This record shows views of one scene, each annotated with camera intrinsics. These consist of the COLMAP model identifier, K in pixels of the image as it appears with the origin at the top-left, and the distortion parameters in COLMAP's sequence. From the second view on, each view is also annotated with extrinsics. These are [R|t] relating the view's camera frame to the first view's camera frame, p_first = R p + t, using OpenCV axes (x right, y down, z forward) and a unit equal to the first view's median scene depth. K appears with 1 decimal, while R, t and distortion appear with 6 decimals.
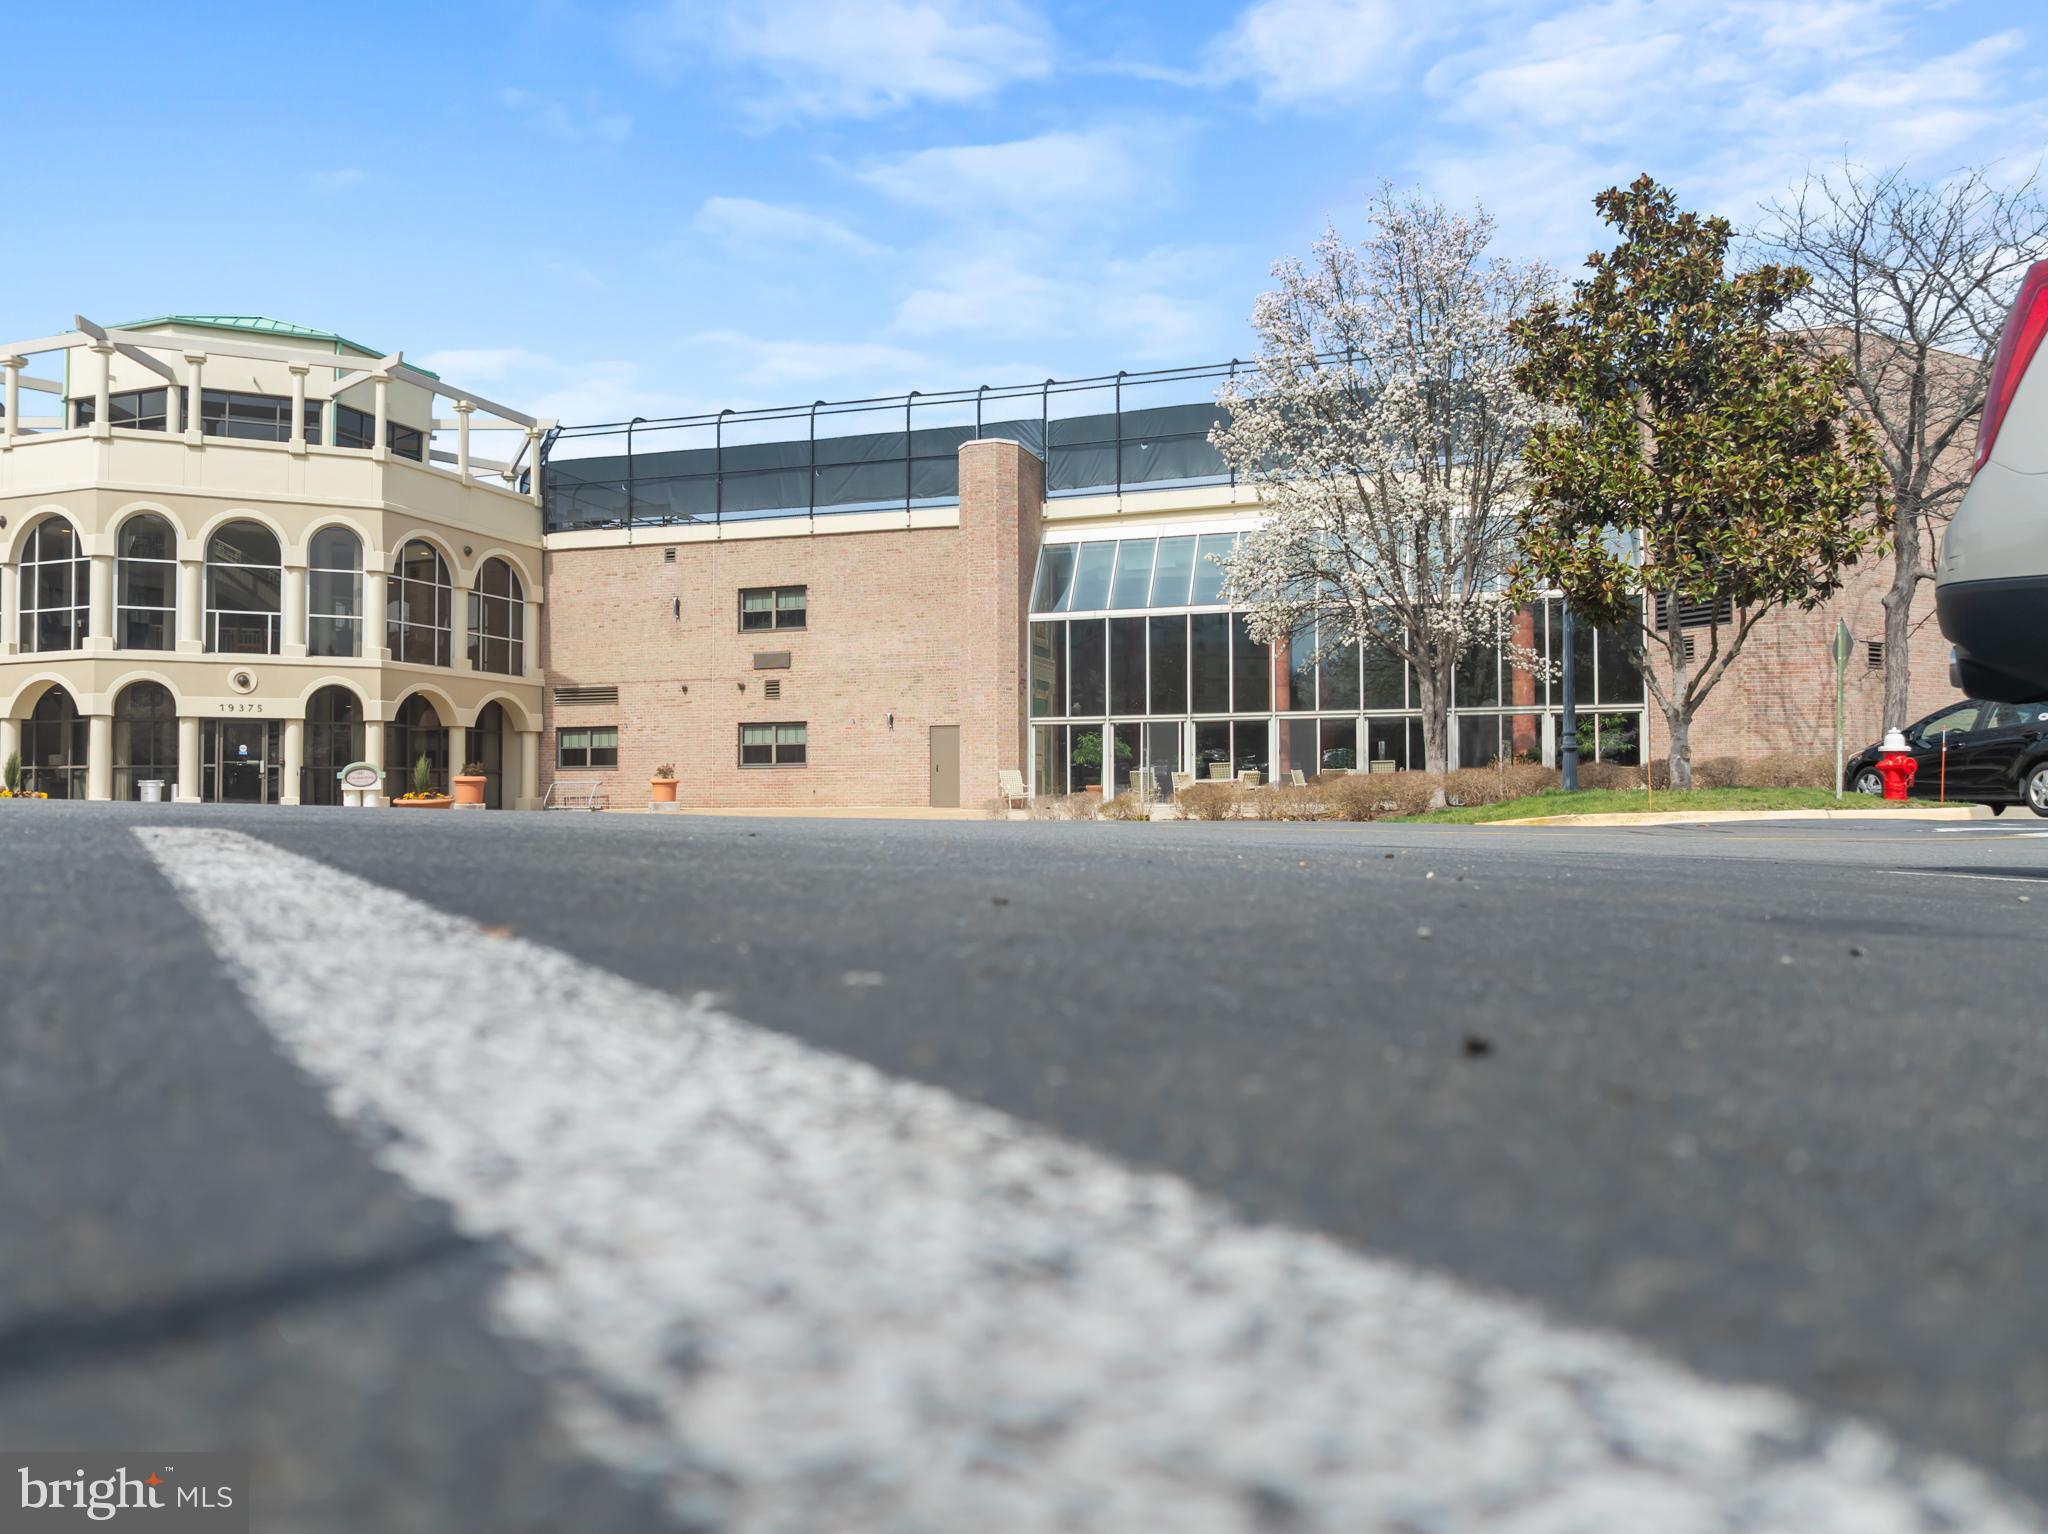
lens RADIAL K [[1463.8, 0, 1017.1], [0, 1463.8, 770.7], [0, 0, 1]] dist [-0.039003, 0.016780]
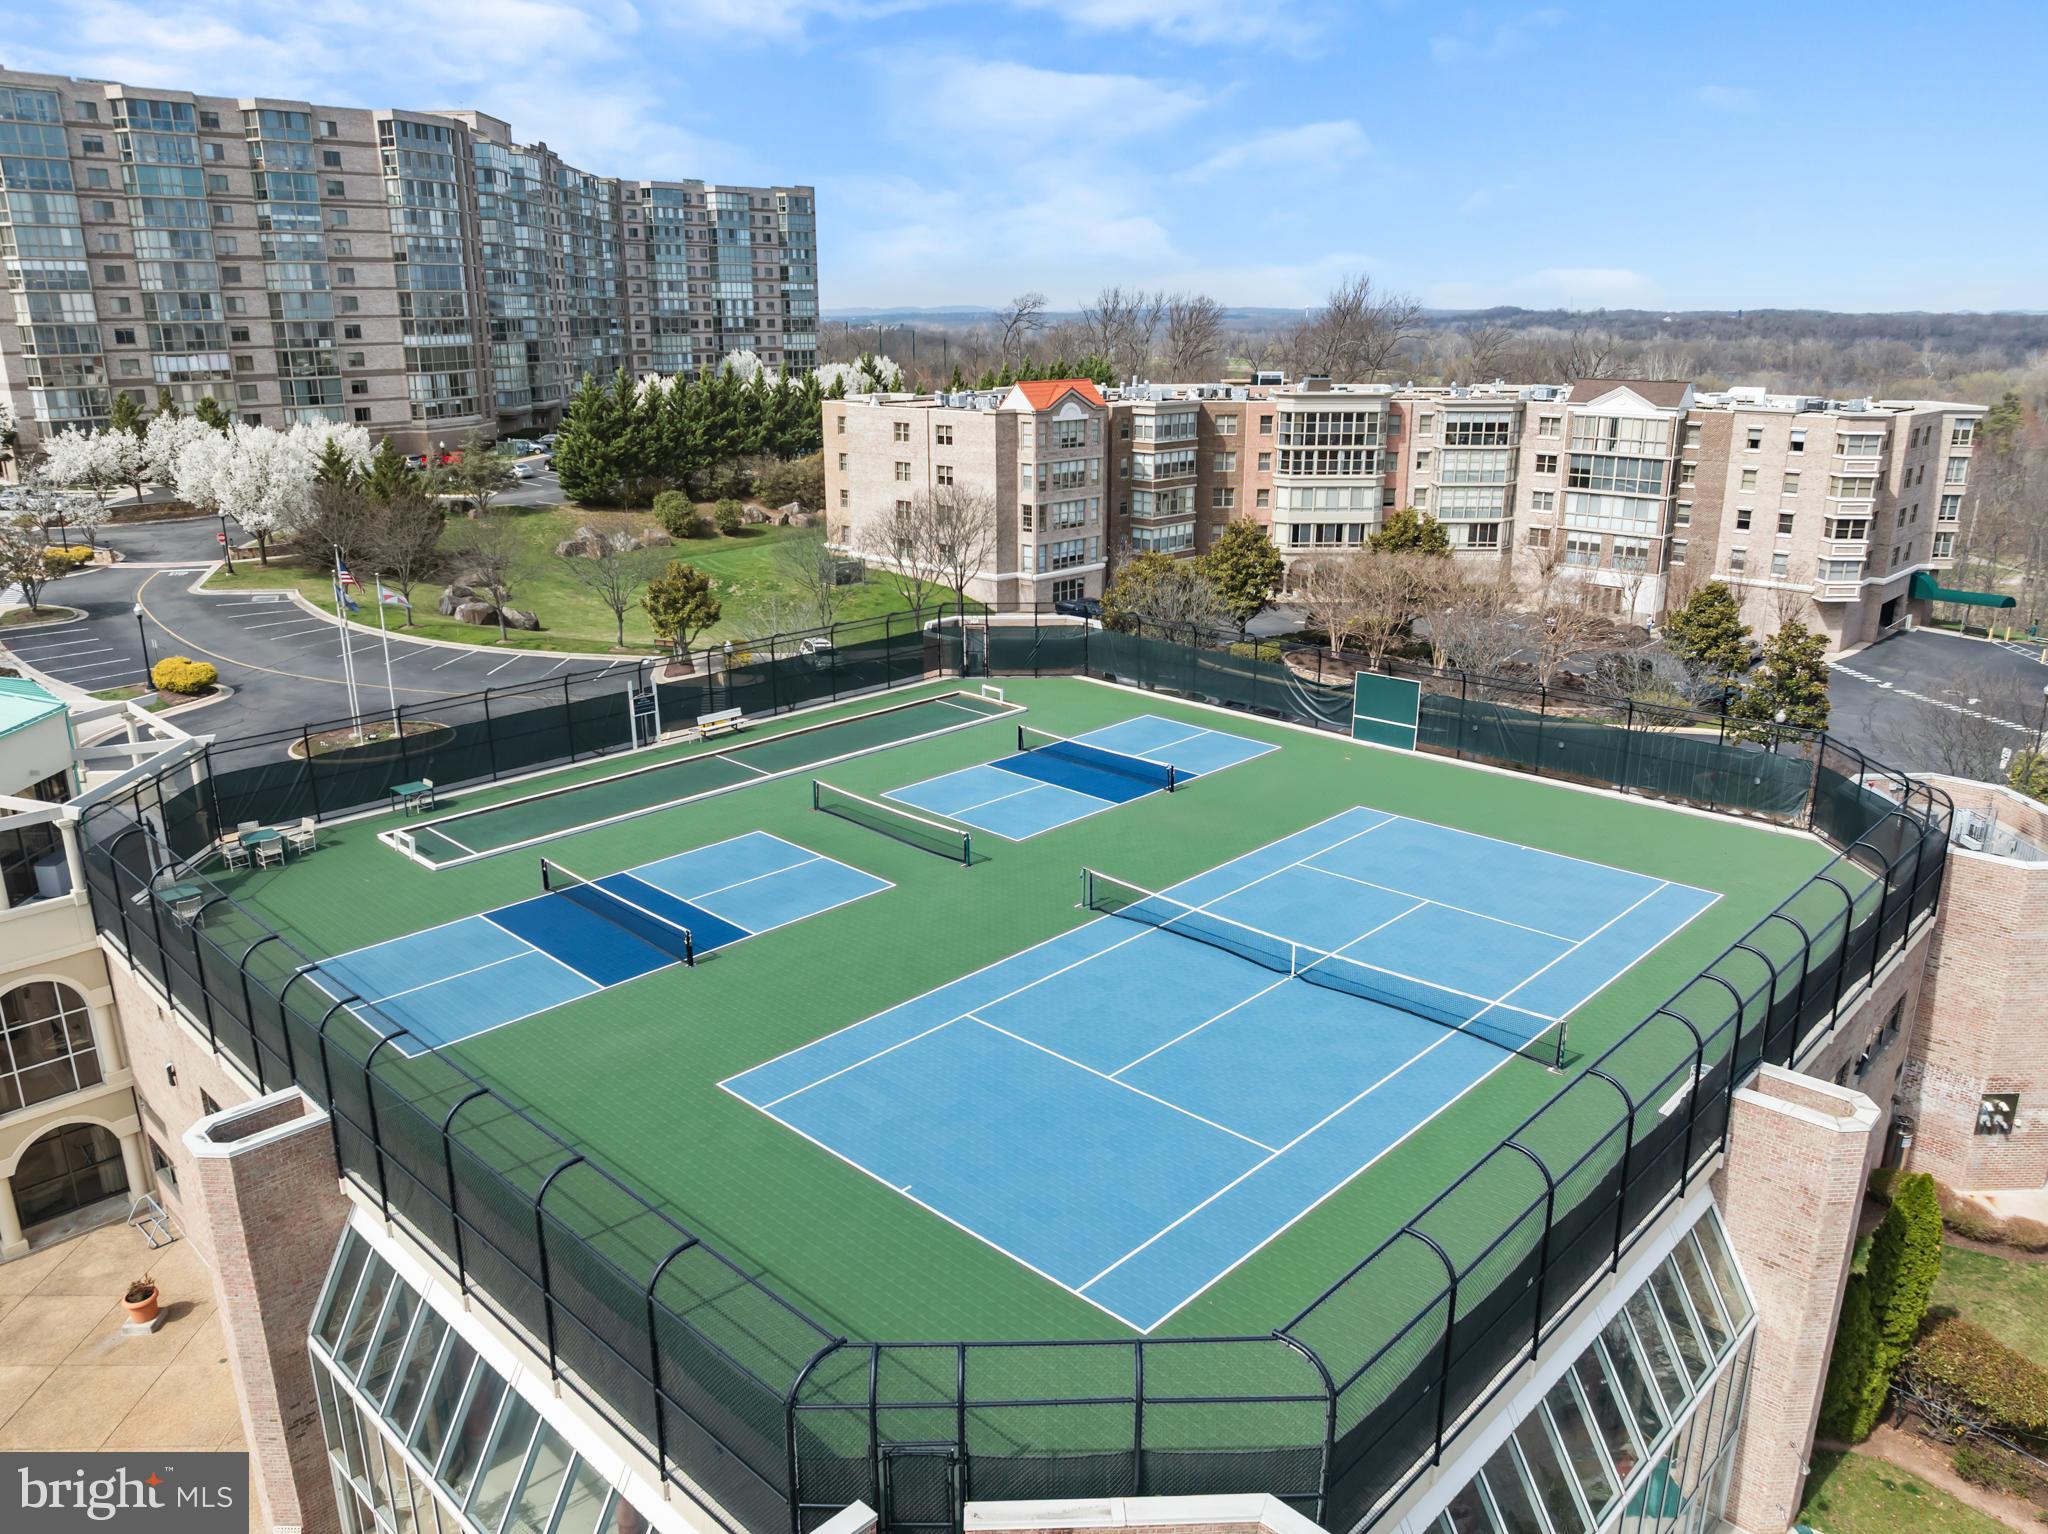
lens RADIAL K [[1463.8, 0, 1024.5], [0, 1463.8, 763.1], [0, 0, 1]] dist [-0.039003, 0.016780]
pose [[0.906250, 0.133188, -0.401214, 0.585643], [0.009285, 0.942573, 0.333872, -0.609923], [0.422641, -0.306296, 0.852970, 0.579690]]
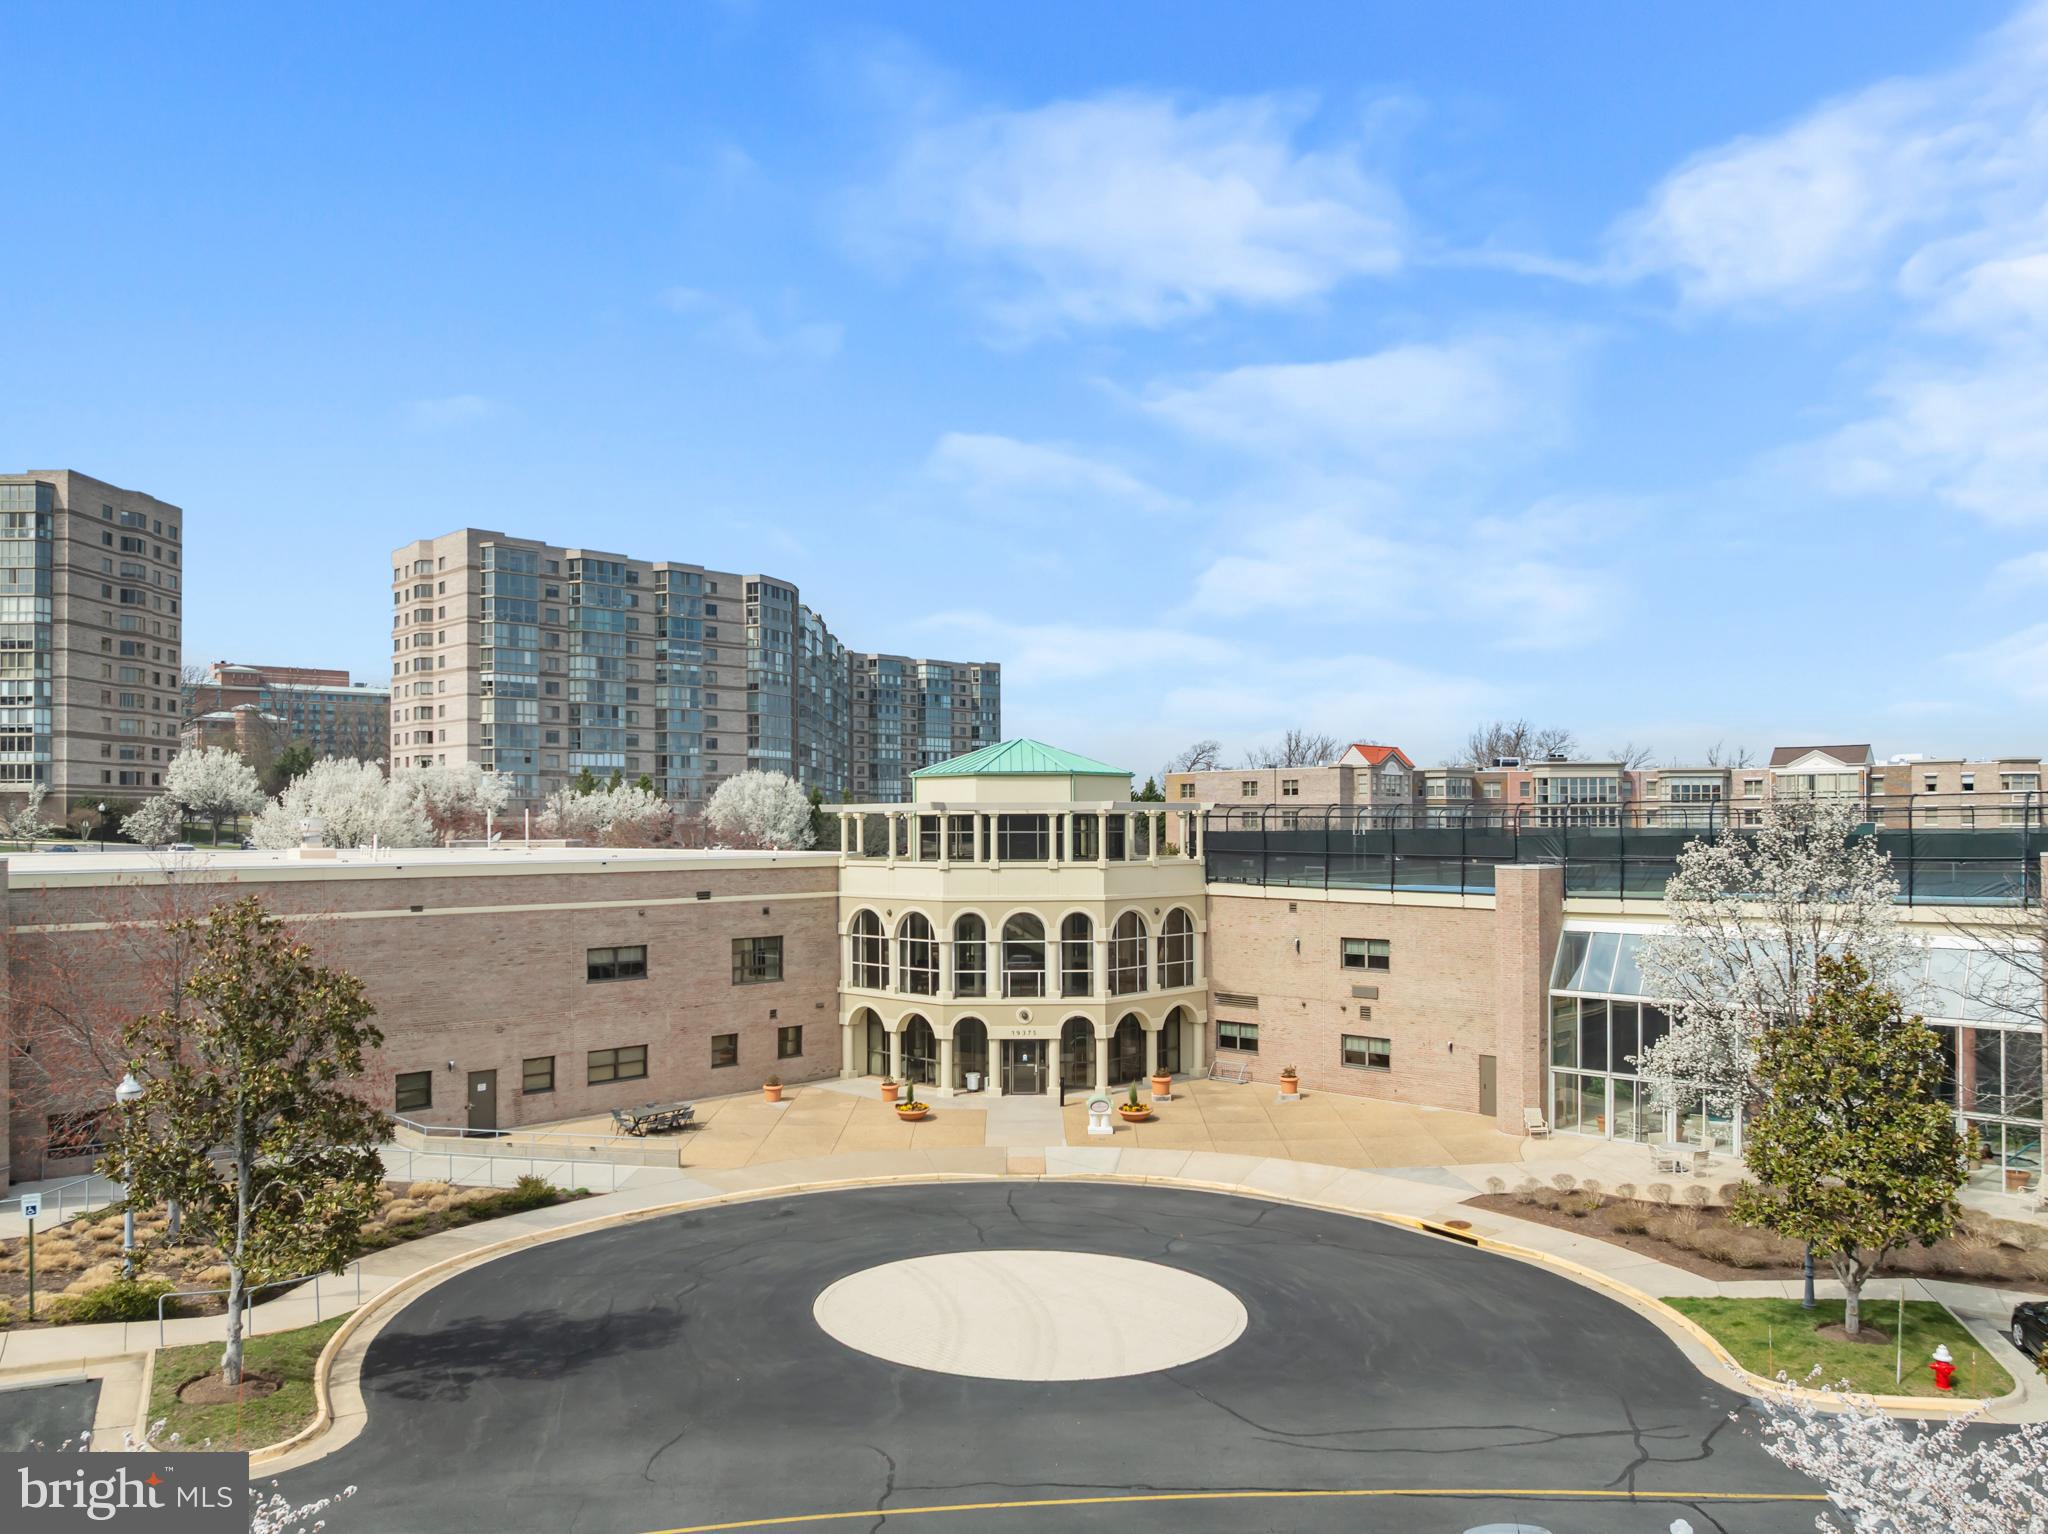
lens RADIAL K [[1463.8, 0, 1028.3], [0, 1463.8, 785.8], [0, 0, 1]] dist [-0.039003, 0.016780]
pose [[0.906353, -0.006236, -0.422476, 0.137313], [0.012006, 0.999867, 0.010999, -0.306633], [0.422352, -0.015041, 0.906307, -0.414140]]
